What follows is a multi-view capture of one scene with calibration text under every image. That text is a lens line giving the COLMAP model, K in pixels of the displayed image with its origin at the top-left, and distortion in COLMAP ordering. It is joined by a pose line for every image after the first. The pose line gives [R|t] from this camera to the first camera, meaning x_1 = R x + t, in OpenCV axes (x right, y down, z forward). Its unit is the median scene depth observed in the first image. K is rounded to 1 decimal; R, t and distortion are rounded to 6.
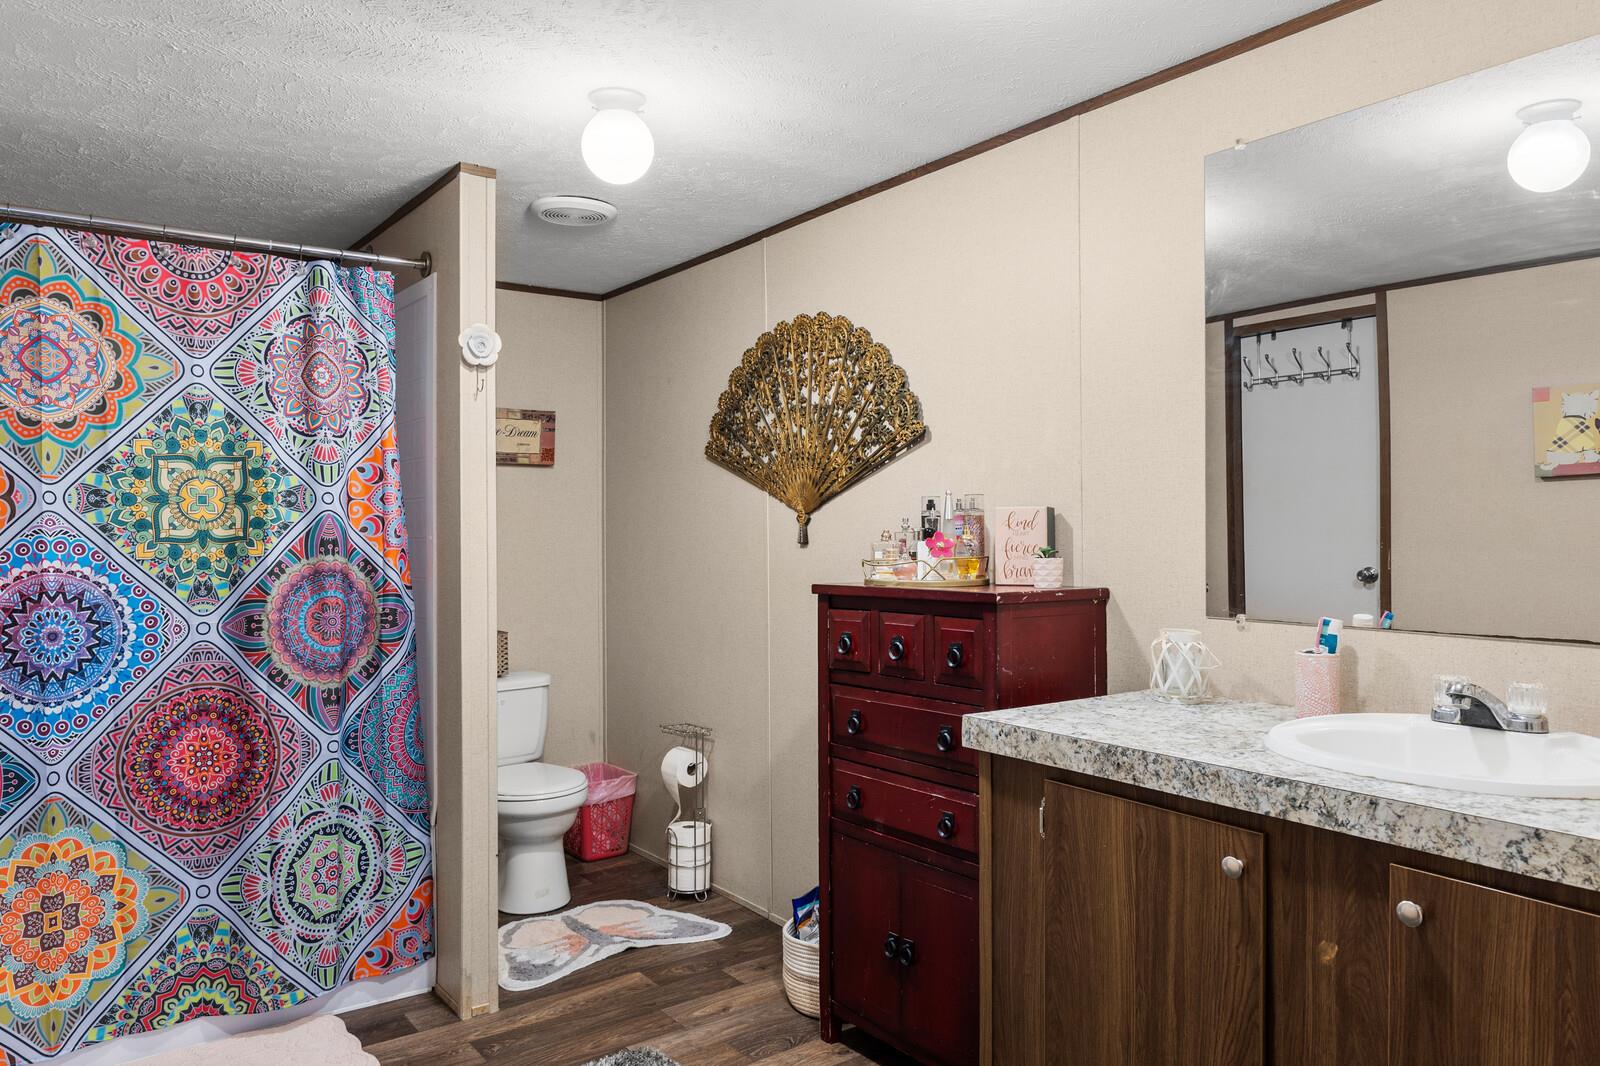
lens RADIAL K [[1108.3, 0, 814.7], [0, 1108.3, 522.3], [0, 0, 1]] dist [-0.000286, -0.000240]
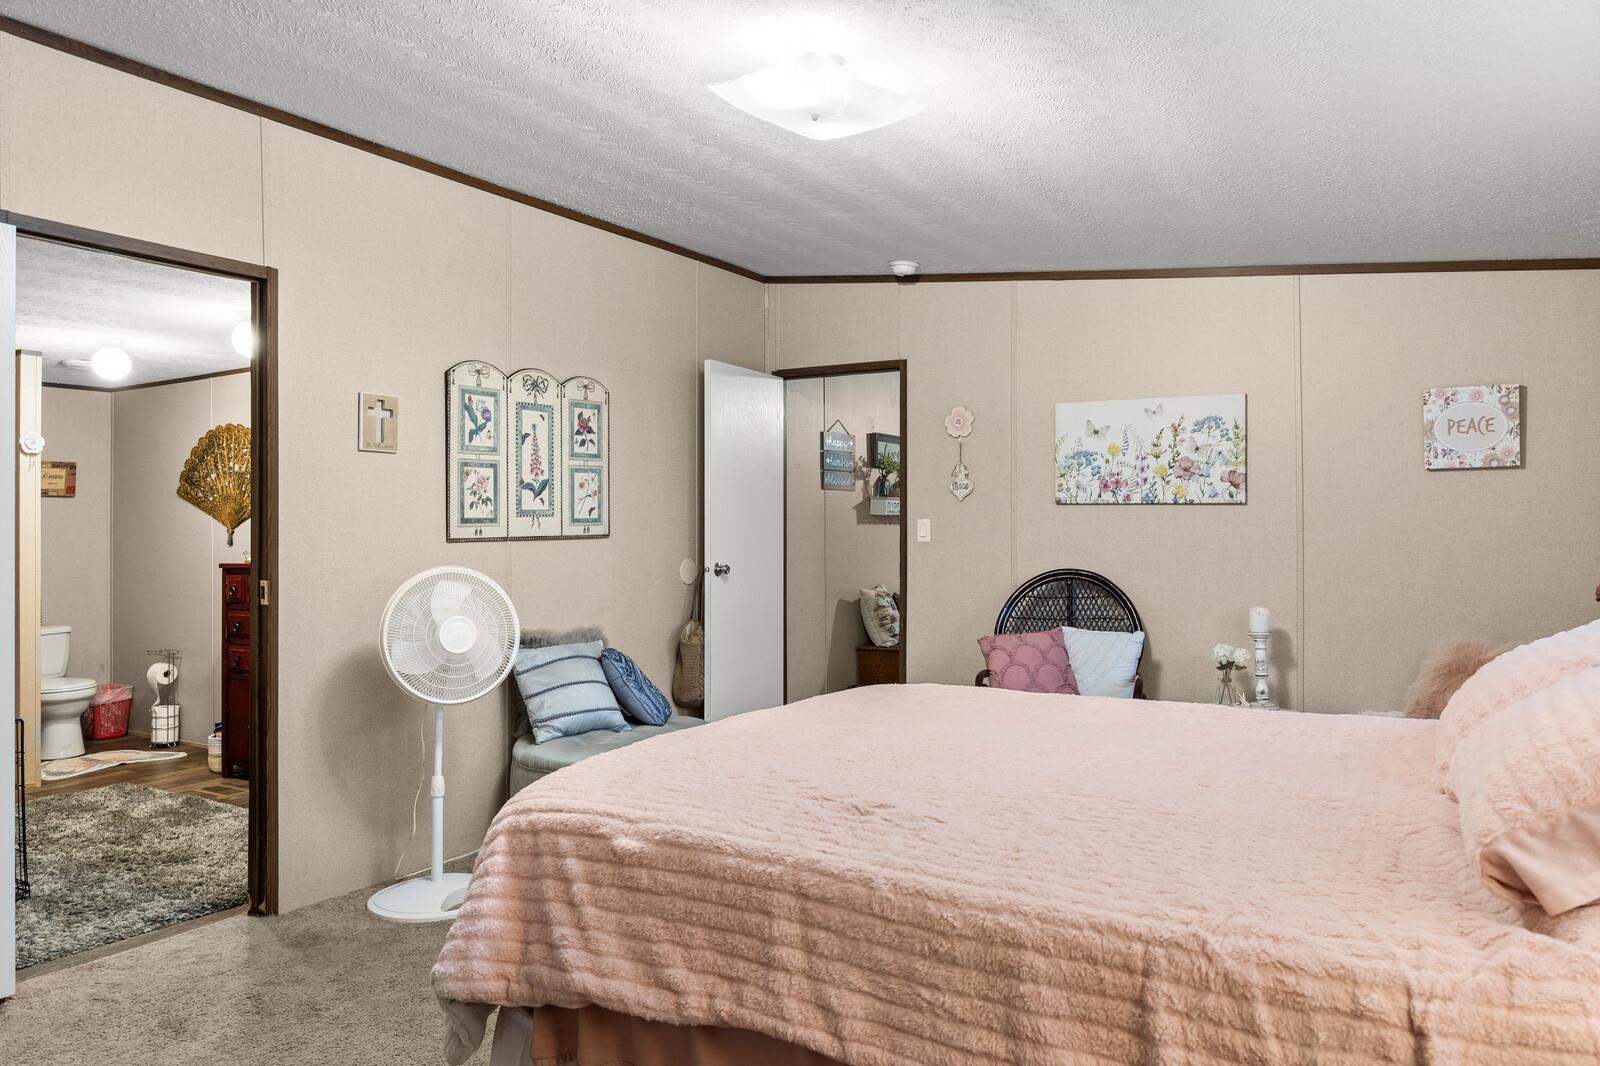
lens RADIAL K [[1108.3, 0, 814.7], [0, 1108.3, 522.3], [0, 0, 1]] dist [-0.000286, -0.000240]
pose [[0.935954, 0.004298, 0.352097, 0.232666], [-0.002872, 0.999985, -0.004570, -0.011573], [-0.352111, 0.003266, 0.935952, -1.010364]]
